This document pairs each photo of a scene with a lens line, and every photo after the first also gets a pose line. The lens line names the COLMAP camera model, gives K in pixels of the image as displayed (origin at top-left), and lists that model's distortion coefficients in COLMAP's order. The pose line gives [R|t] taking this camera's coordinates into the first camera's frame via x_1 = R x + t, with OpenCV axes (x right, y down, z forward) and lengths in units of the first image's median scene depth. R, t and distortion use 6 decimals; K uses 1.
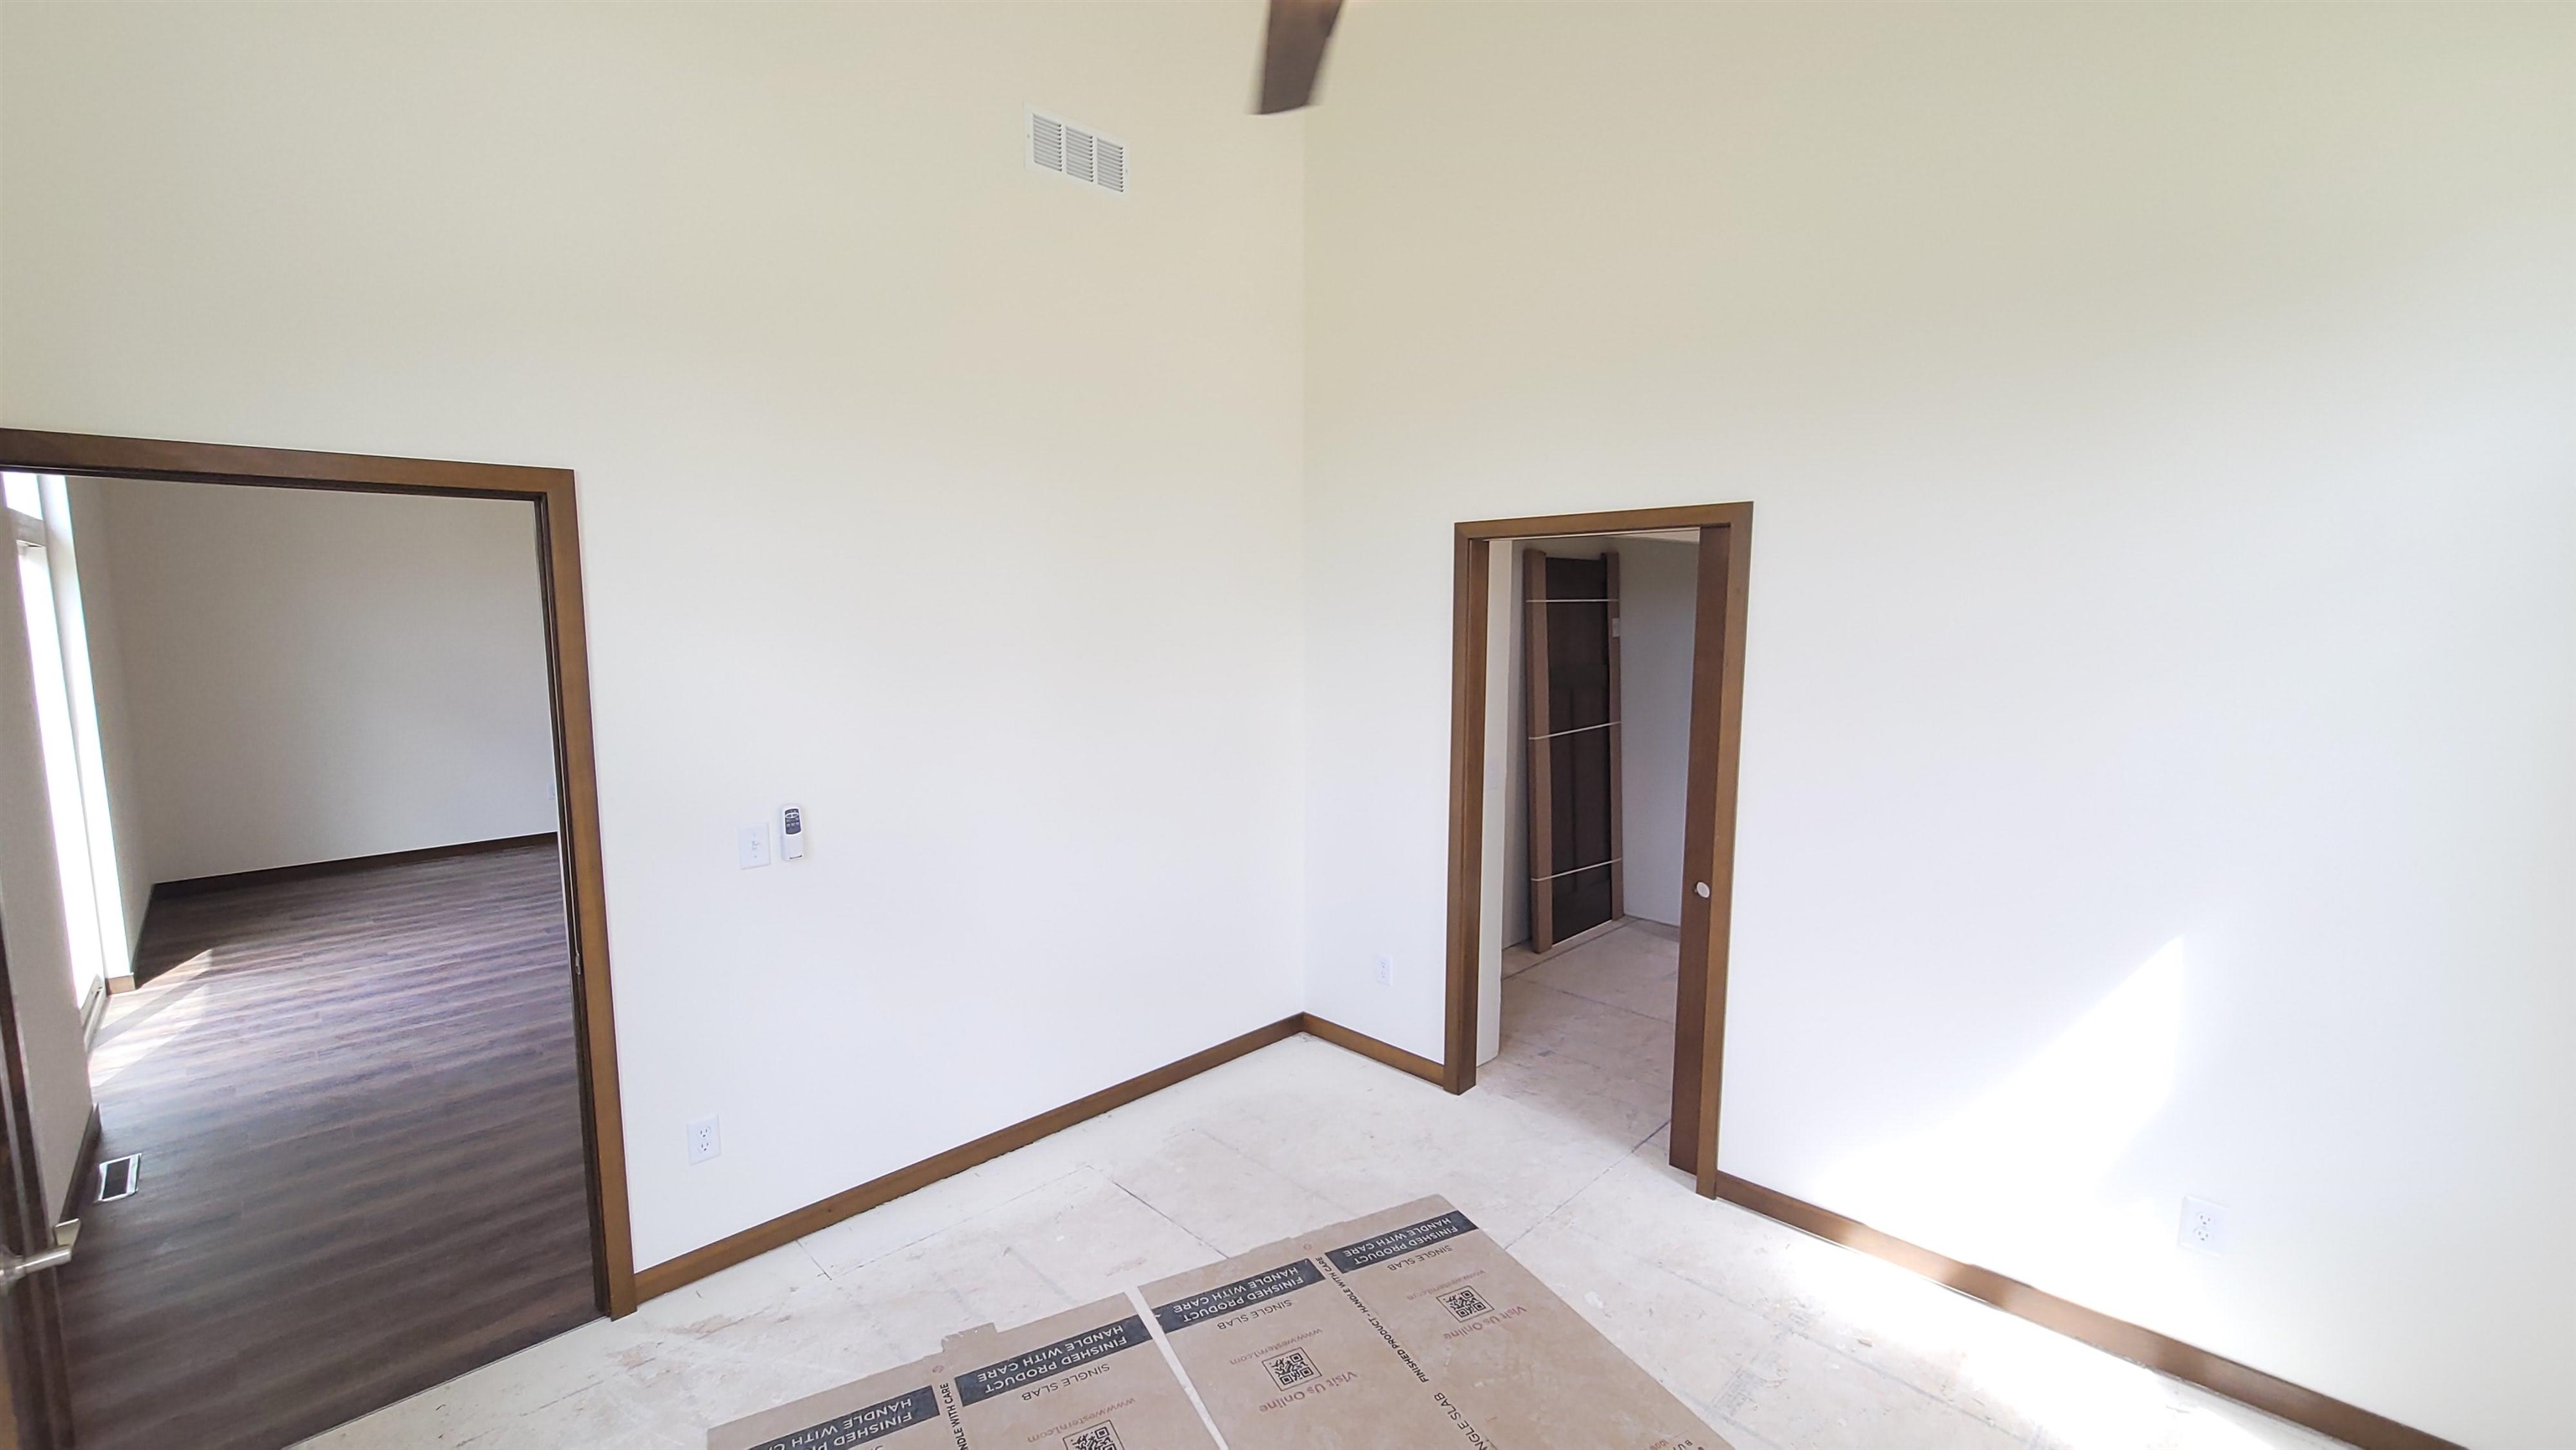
lens RADIAL K [[1059.5, 0, 1298.2], [0, 1059.5, 721.8], [0, 0, 1]] dist [-0.002580, -0.000017]
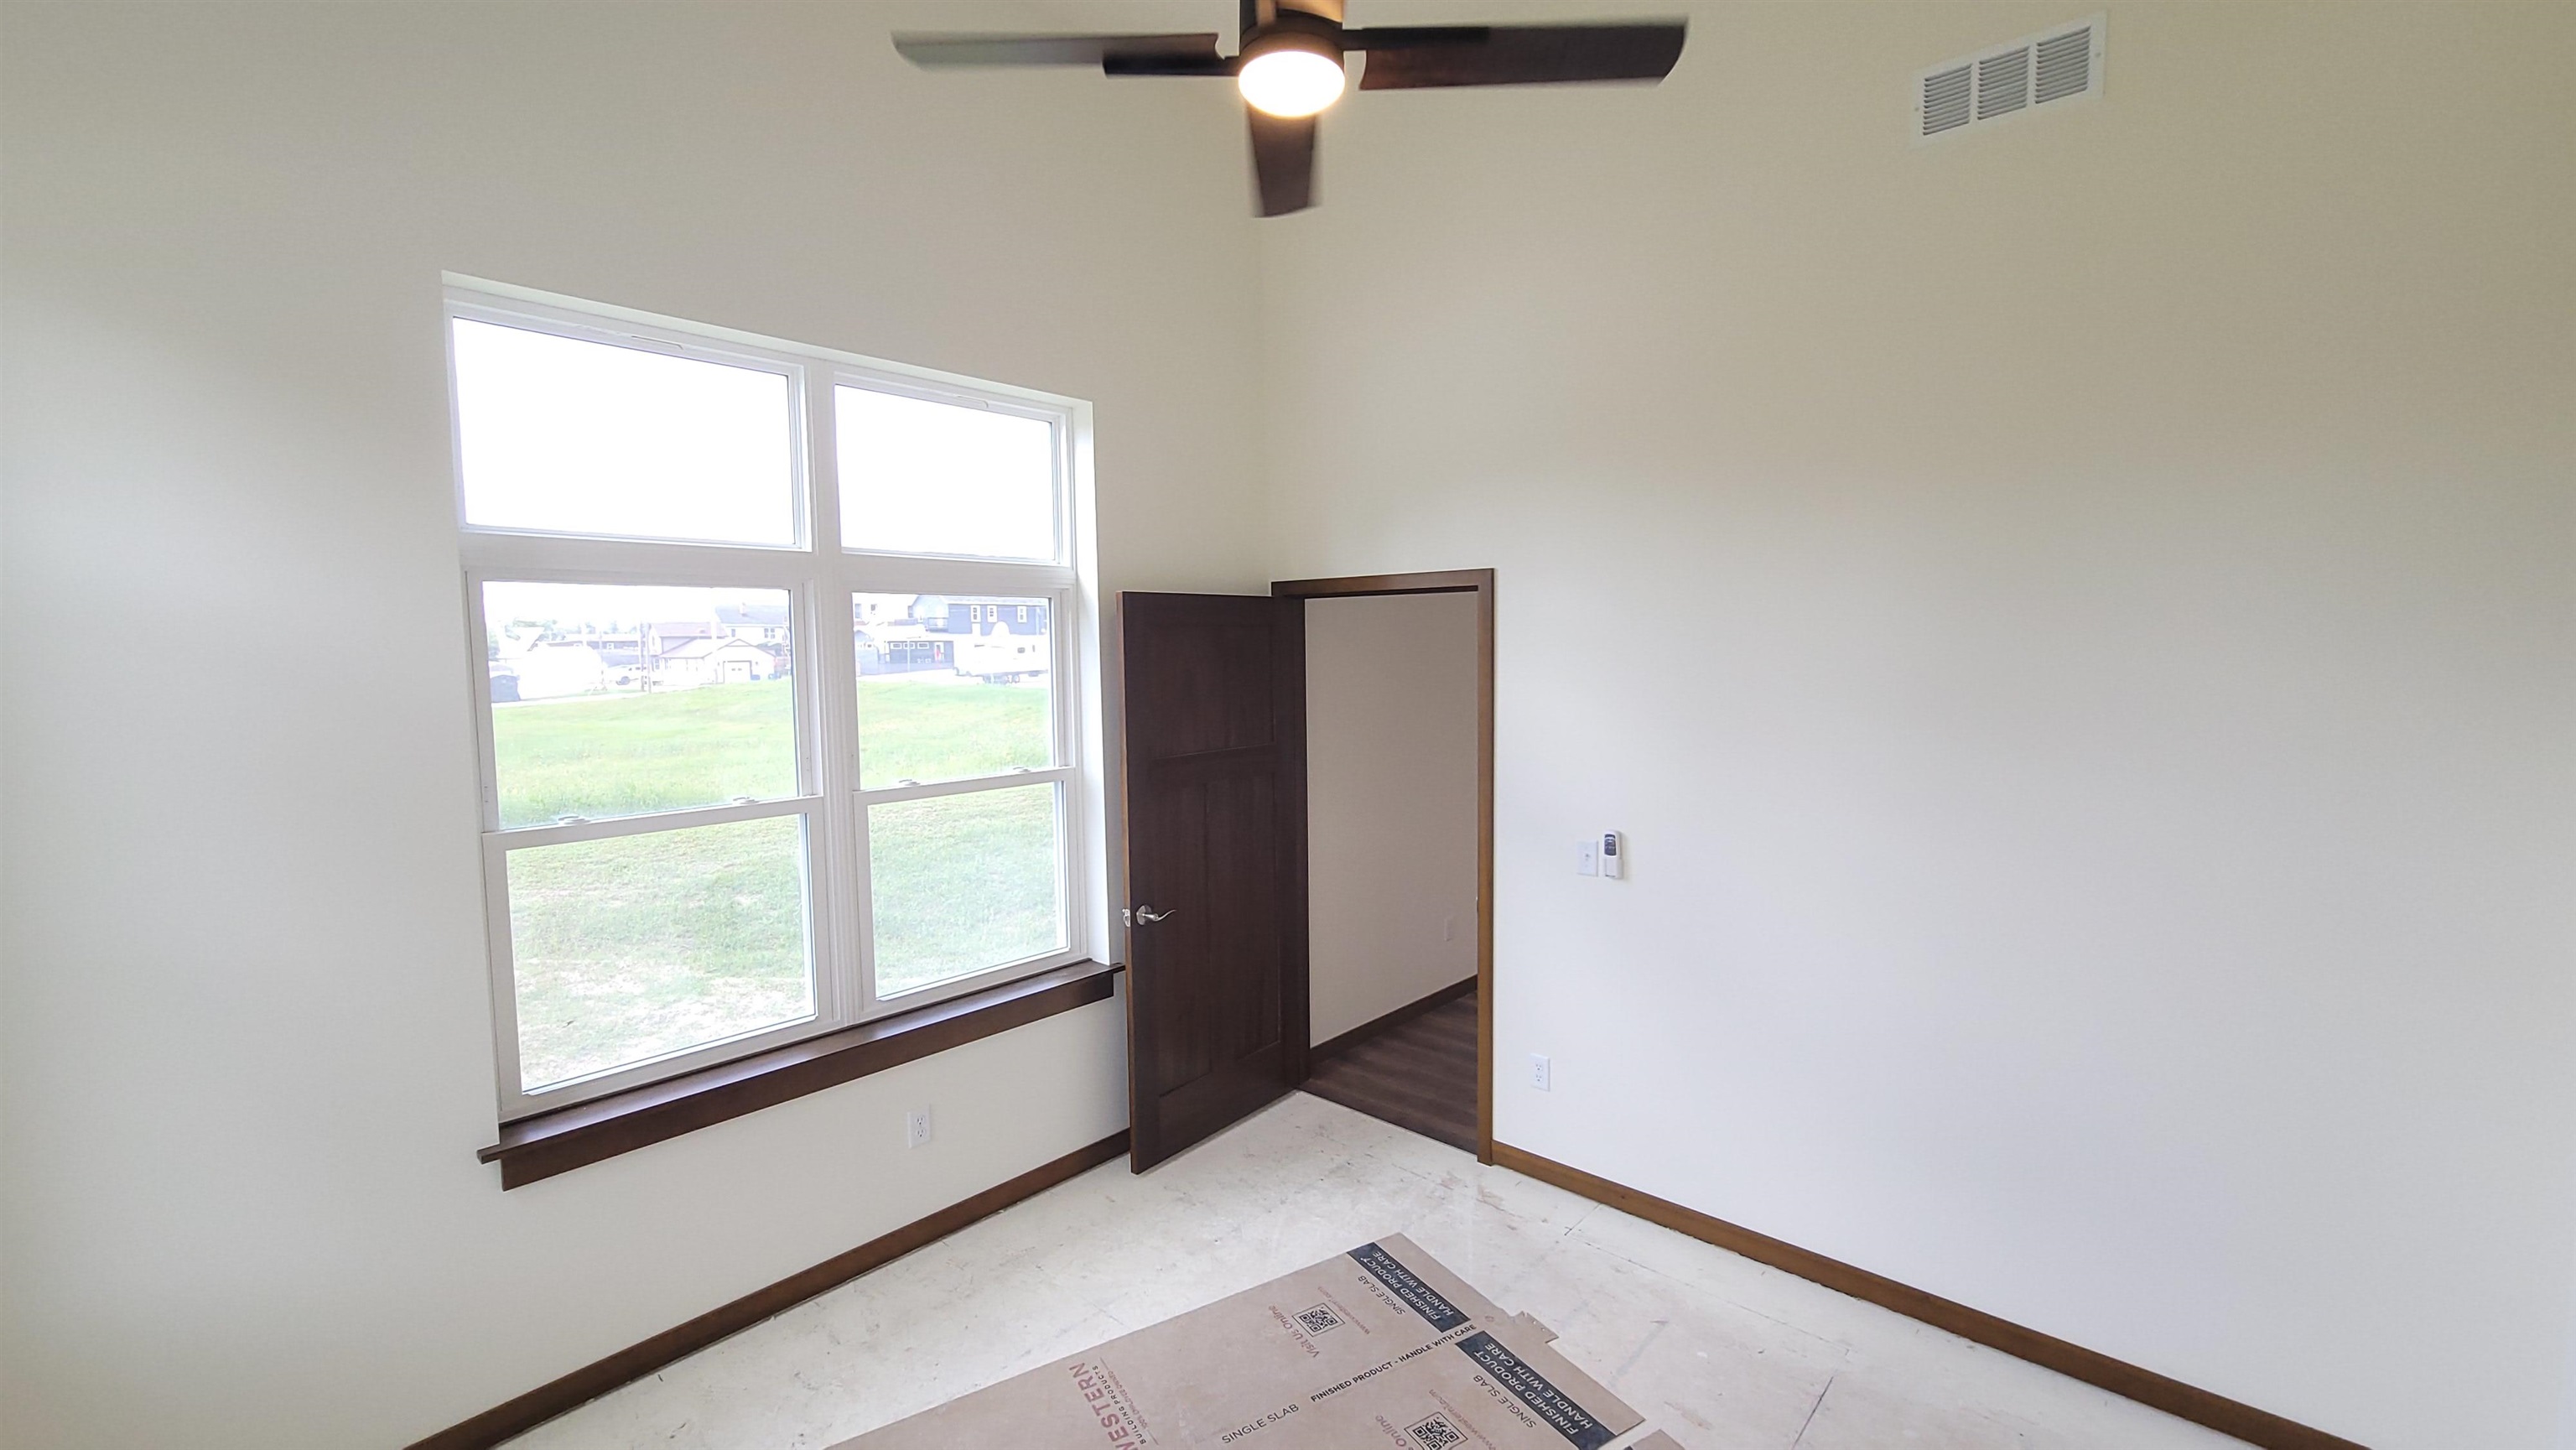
lens RADIAL K [[1059.5, 0, 1305.4], [0, 1059.5, 731.5], [0, 0, 1]] dist [-0.002580, -0.000017]
pose [[0.050642, 0.076845, -0.995756, 0.751816], [-0.111855, 0.991199, 0.070805, -0.085625], [0.992433, 0.107794, 0.058792, 0.658183]]
